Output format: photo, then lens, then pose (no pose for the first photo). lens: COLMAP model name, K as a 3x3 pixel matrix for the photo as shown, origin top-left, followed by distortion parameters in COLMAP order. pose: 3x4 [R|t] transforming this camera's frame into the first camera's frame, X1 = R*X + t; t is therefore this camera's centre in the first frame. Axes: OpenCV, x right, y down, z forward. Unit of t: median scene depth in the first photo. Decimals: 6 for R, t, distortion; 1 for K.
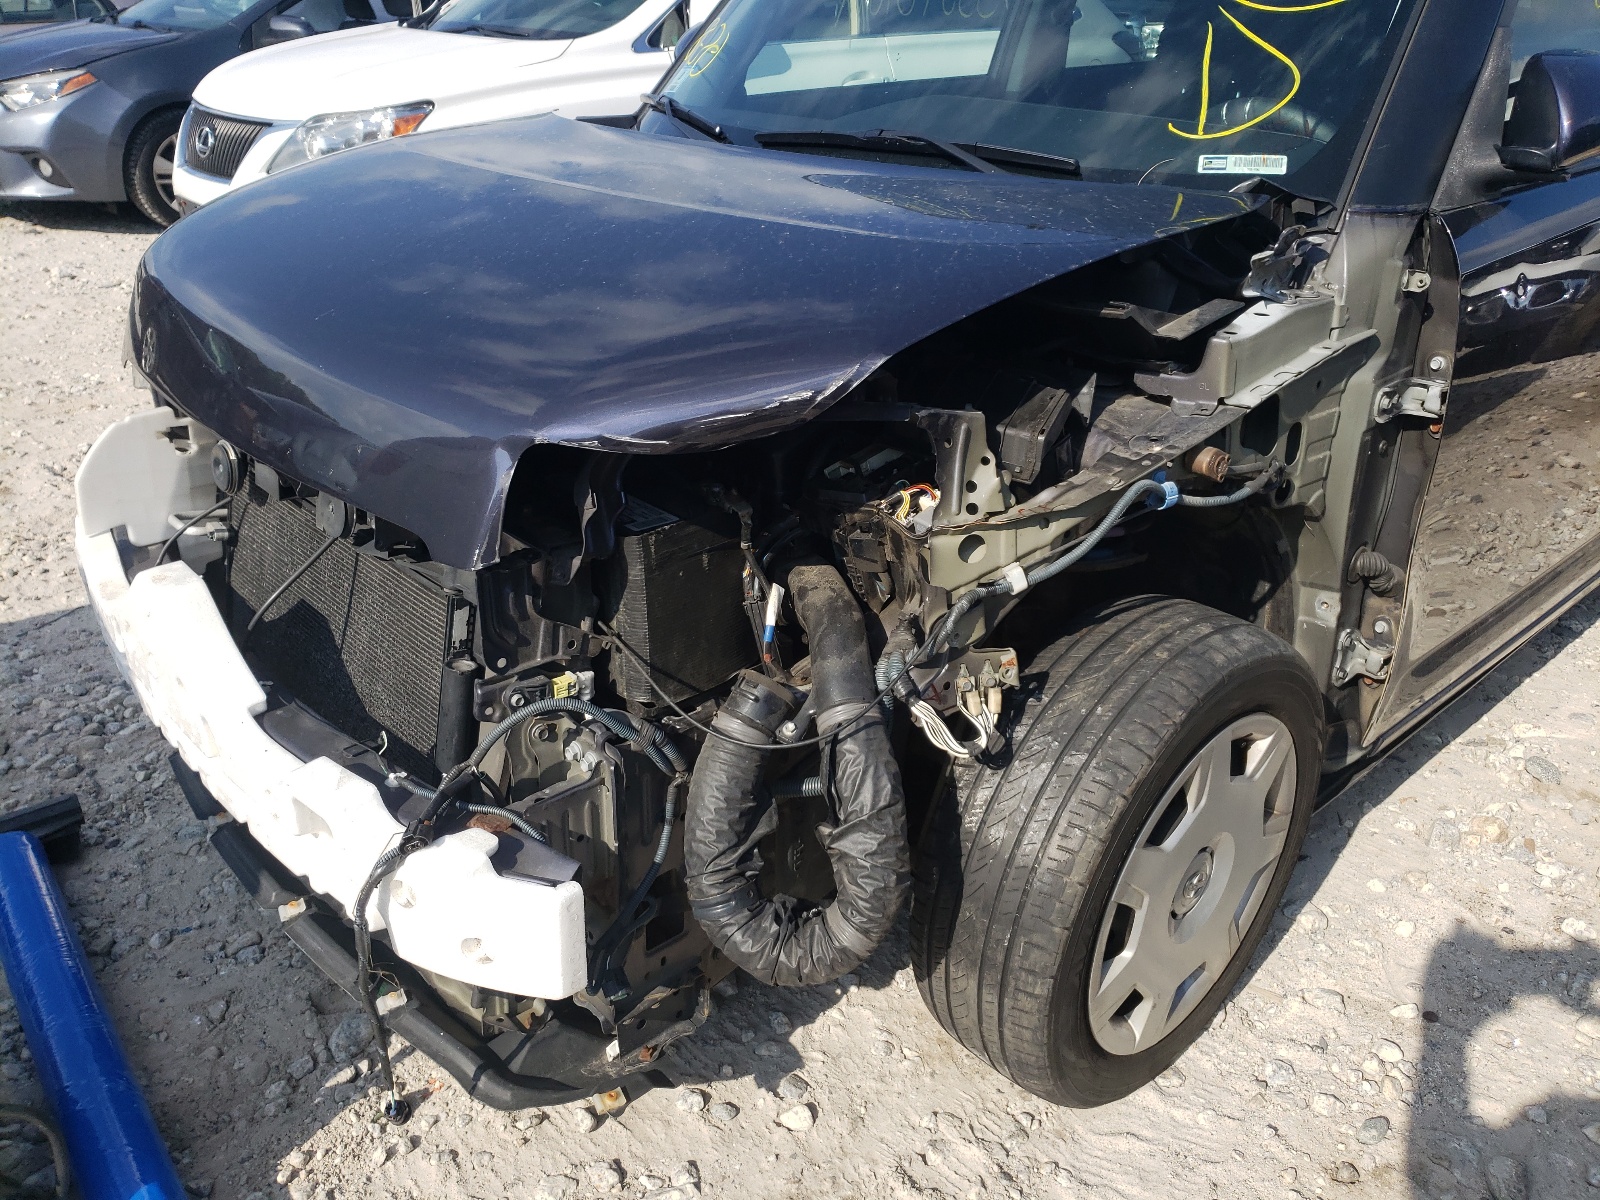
lens RADIAL K [[1334.0, 0, 800.0], [0, 1334.0, 600.0], [0, 0, 1]] dist [0.032308, -0.018097]
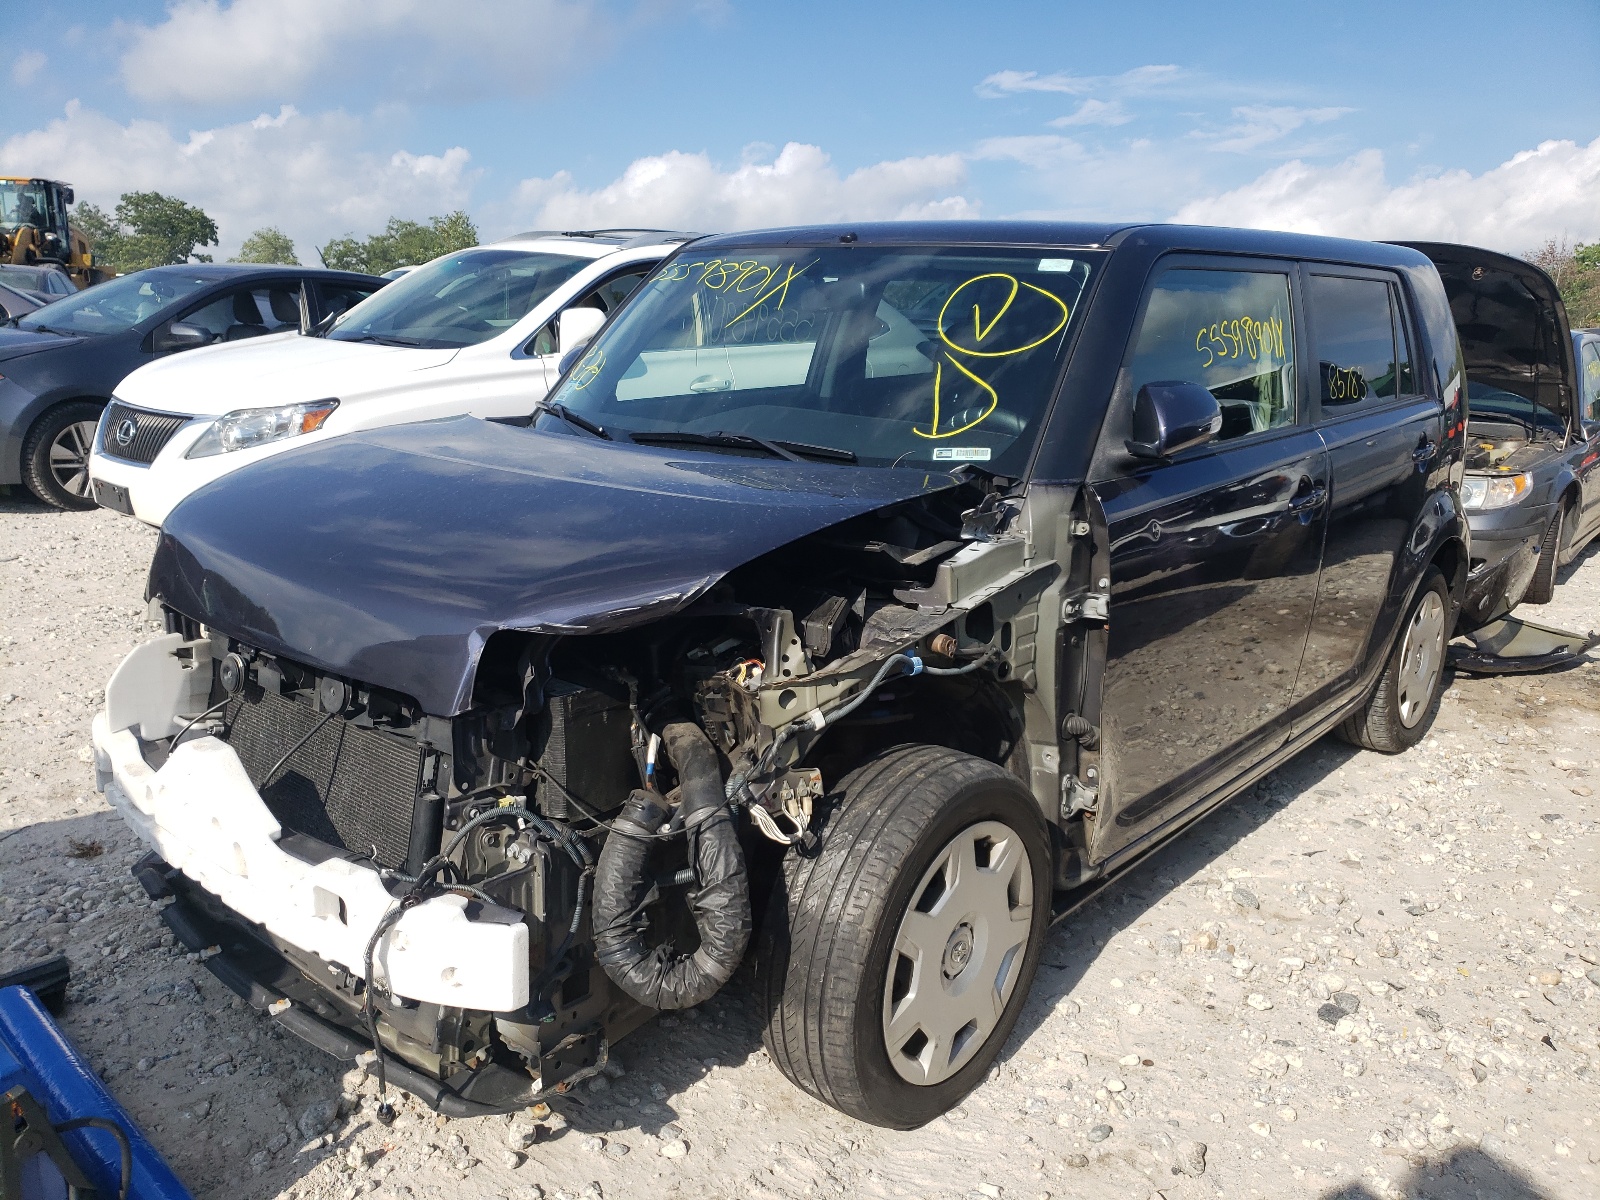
lens RADIAL K [[1217.4, 0, 800.0], [0, 1217.4, 600.0], [0, 0, 1]] dist [0.078441, -0.074966]
pose [[0.993004, -0.018458, 0.116626, -0.011090], [0.040232, 0.981495, -0.187214, 0.088181], [-0.111012, 0.190597, 0.975371, -0.293942]]
